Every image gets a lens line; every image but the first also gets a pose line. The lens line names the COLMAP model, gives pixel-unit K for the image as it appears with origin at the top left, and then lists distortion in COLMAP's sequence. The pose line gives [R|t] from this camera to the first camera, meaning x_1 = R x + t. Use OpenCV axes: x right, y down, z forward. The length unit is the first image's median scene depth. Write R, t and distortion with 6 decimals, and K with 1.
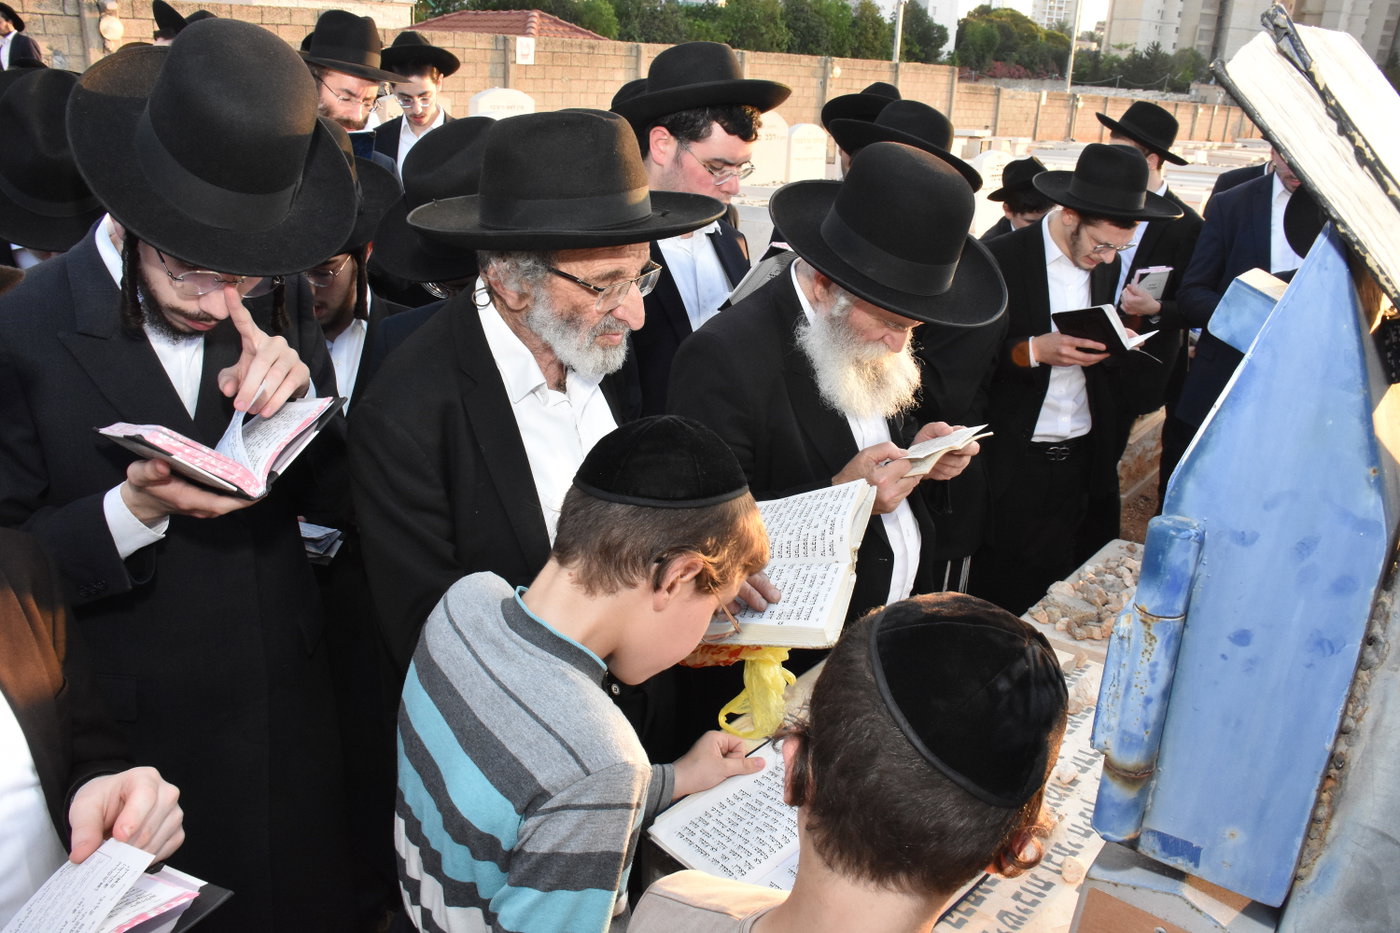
lens RADIAL K [[1100.9, 0, 697.9], [0, 1100.9, 470.4], [0, 0, 1]] dist [-0.152677, 0.086889]
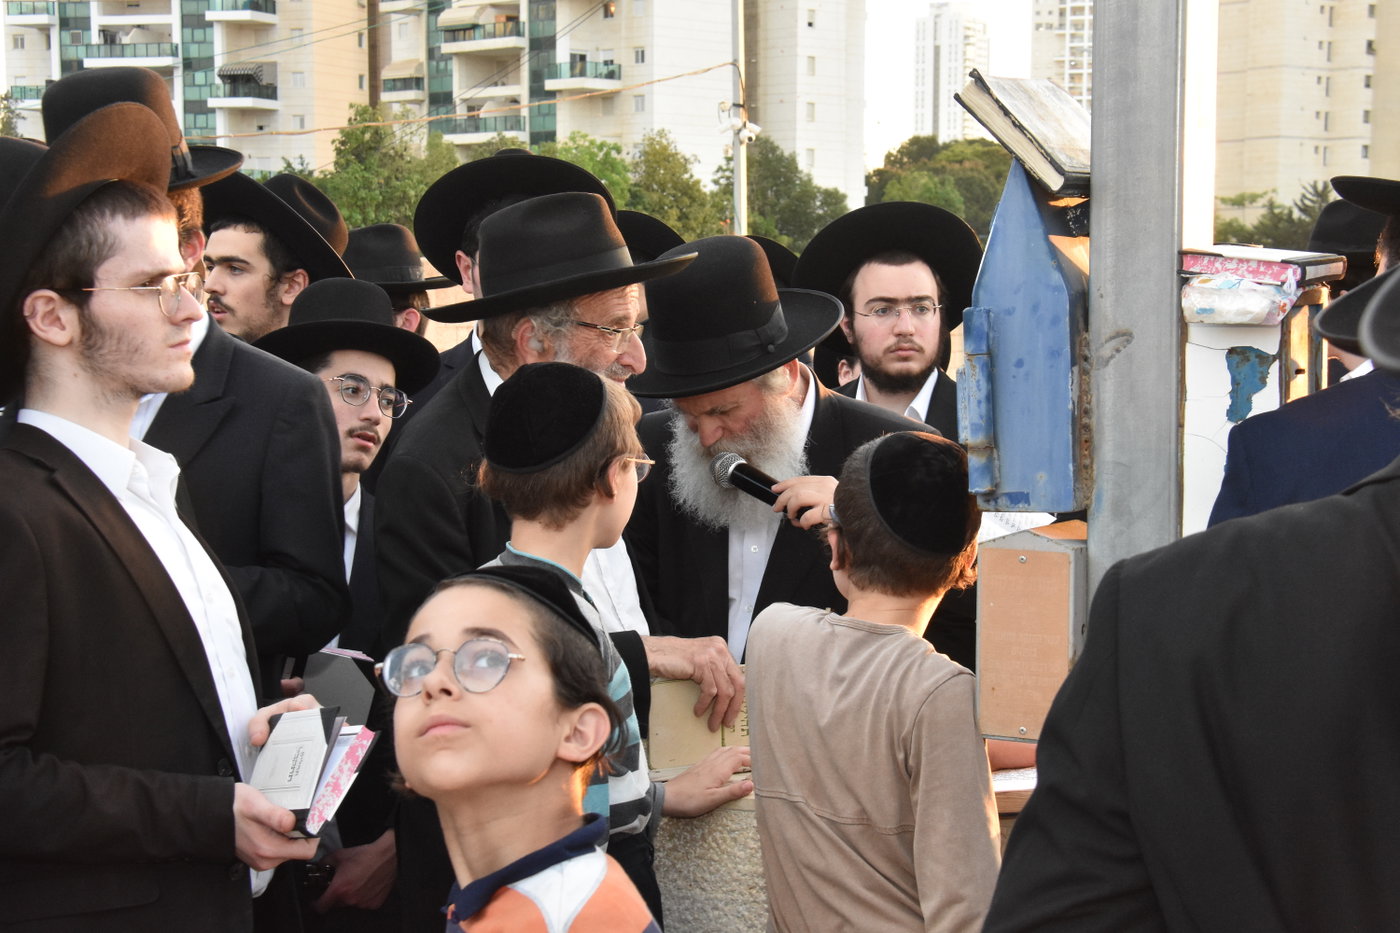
lens RADIAL K [[2681.6, 0, 710.2], [0, 2681.6, 466.5], [0, 0, 1]] dist [0.341381, 0.000000]
pose [[0.985525, -0.065556, 0.156341, -0.830910], [0.108720, 0.951995, -0.286155, 1.654540], [-0.130077, 0.299011, 0.945342, -3.505287]]
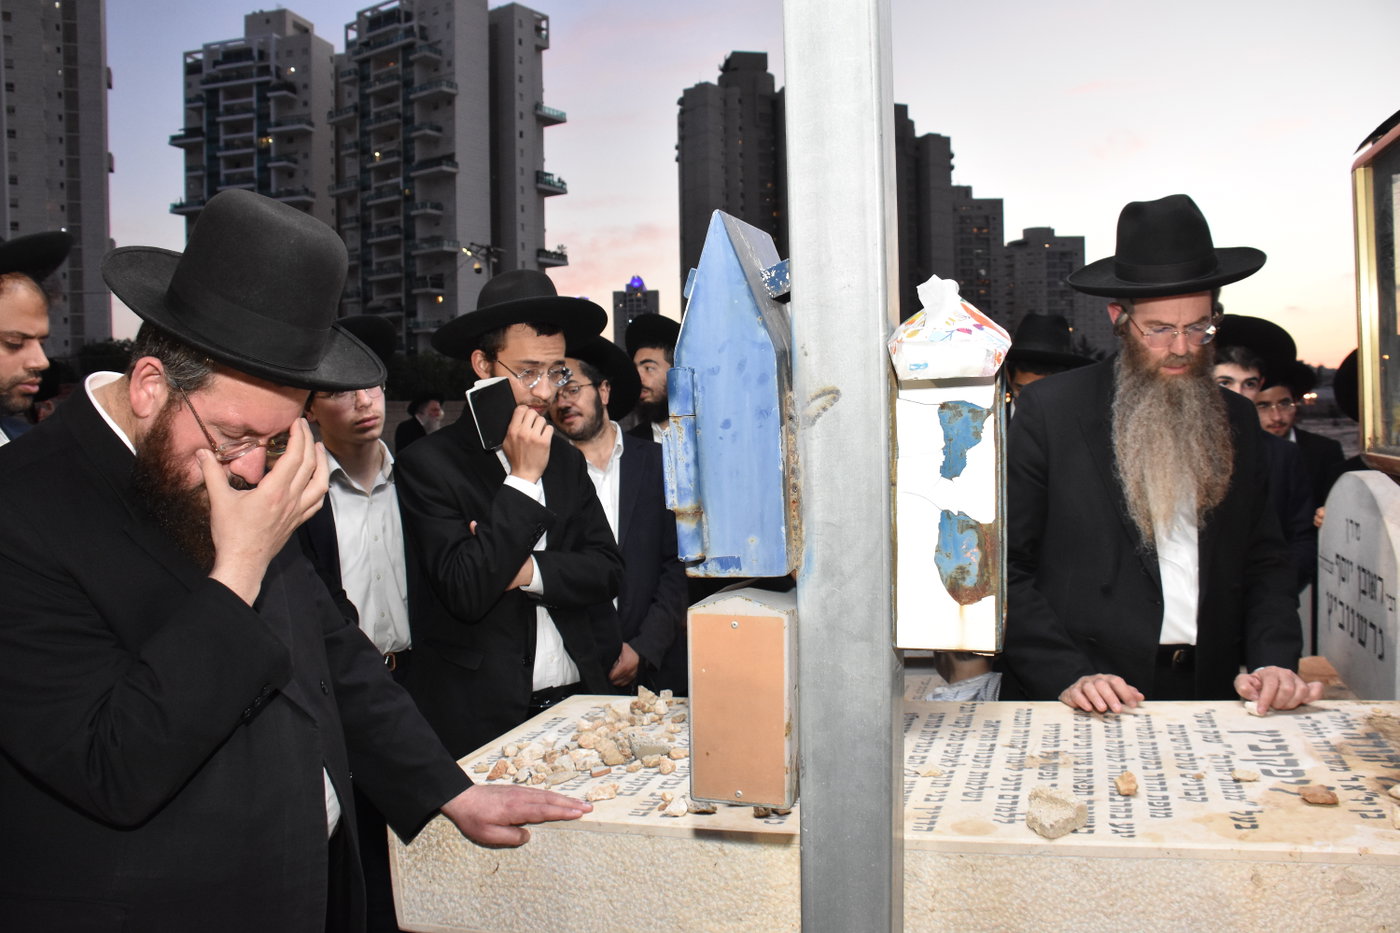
lens RADIAL K [[1100.9, 0, 705.1], [0, 1100.9, 455.2], [0, 0, 1]] dist [-0.152677, 0.086889]
pose [[0.933223, -0.091052, 0.347569, -0.216392], [0.196506, 0.939202, -0.281576, 0.732652], [-0.300799, 0.331073, 0.894377, -0.730645]]
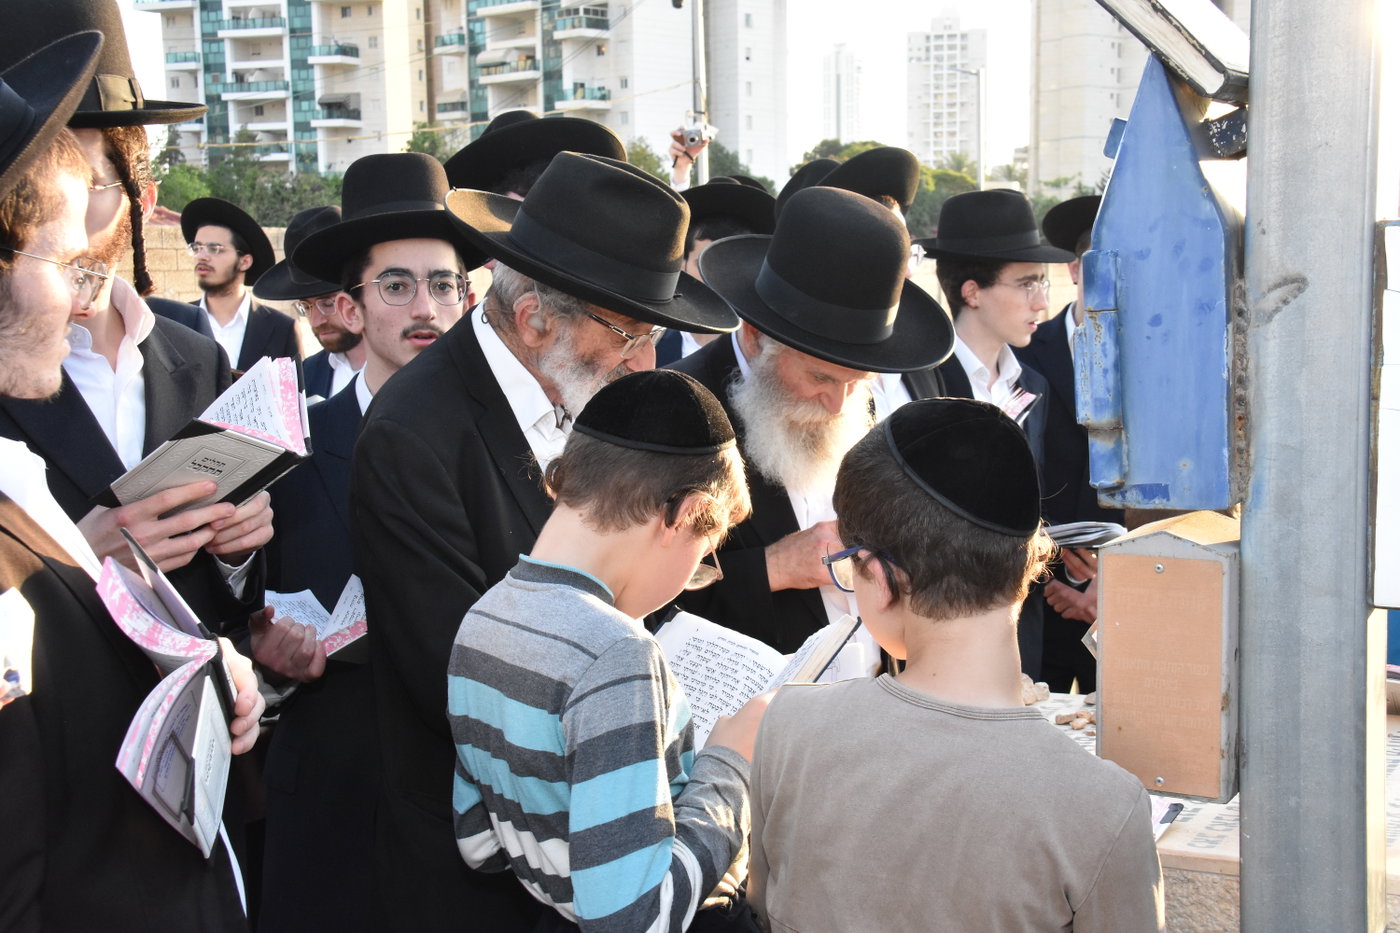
lens RADIAL K [[1926.0, 0, 706.1], [0, 1926.0, 457.2], [0, 0, 1]] dist [0.142825, 0.000000]
pose [[0.981975, -0.089688, 0.166374, -0.606721], [0.129520, 0.960389, -0.246733, 0.928187], [-0.137655, 0.263835, 0.954695, -1.522104]]
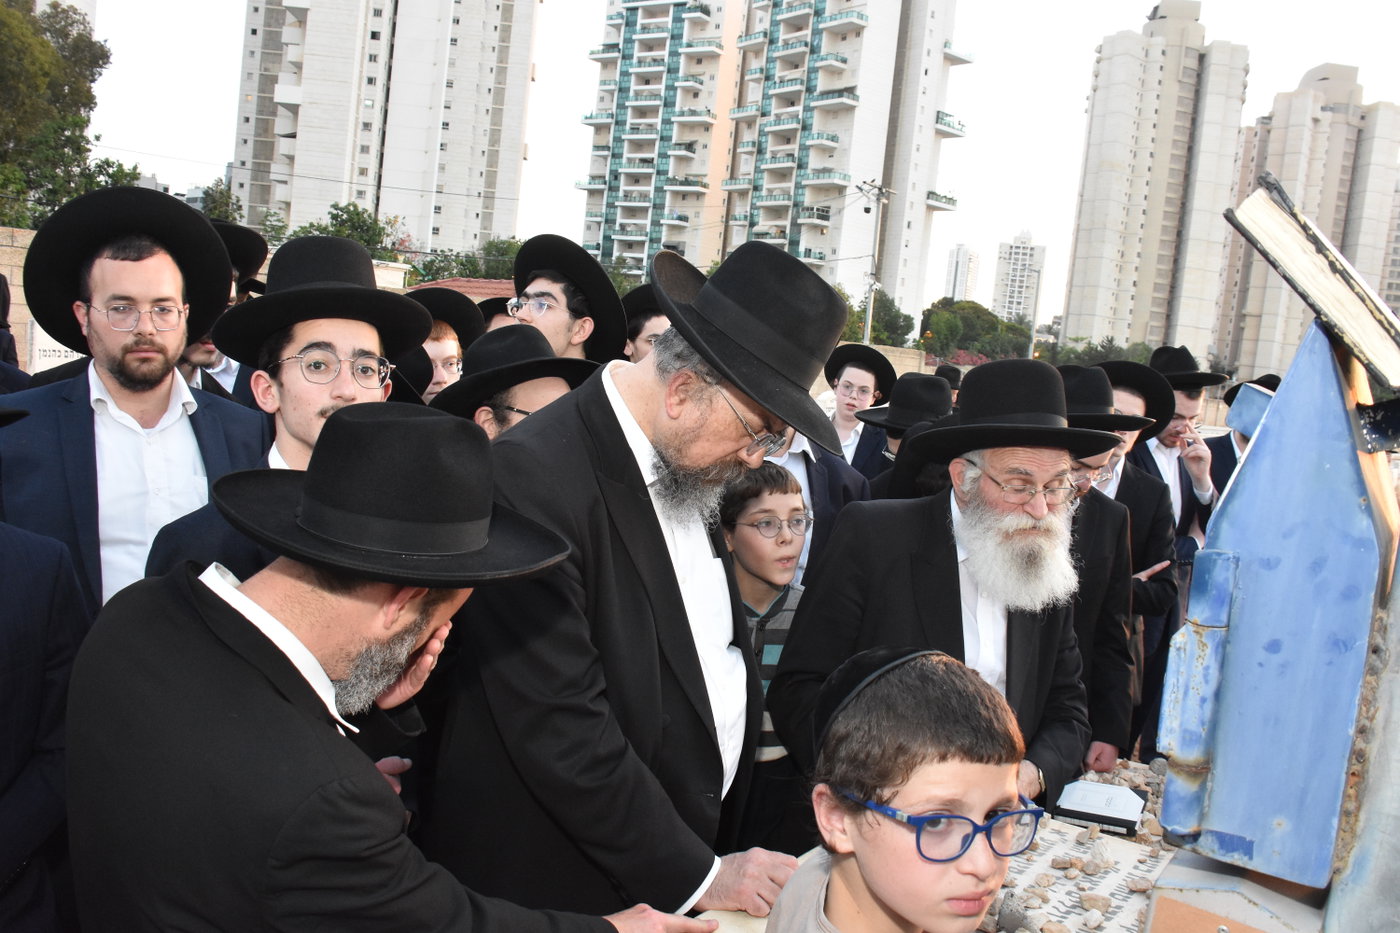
lens RADIAL K [[1100.9, 0, 692.6], [0, 1100.9, 463.1], [0, 0, 1]] dist [-0.152677, 0.086889]
pose [[0.998779, 0.044492, 0.021470, -0.206744], [-0.037774, 0.967890, -0.248519, 0.271738], [-0.031837, 0.247404, 0.968389, -0.240348]]
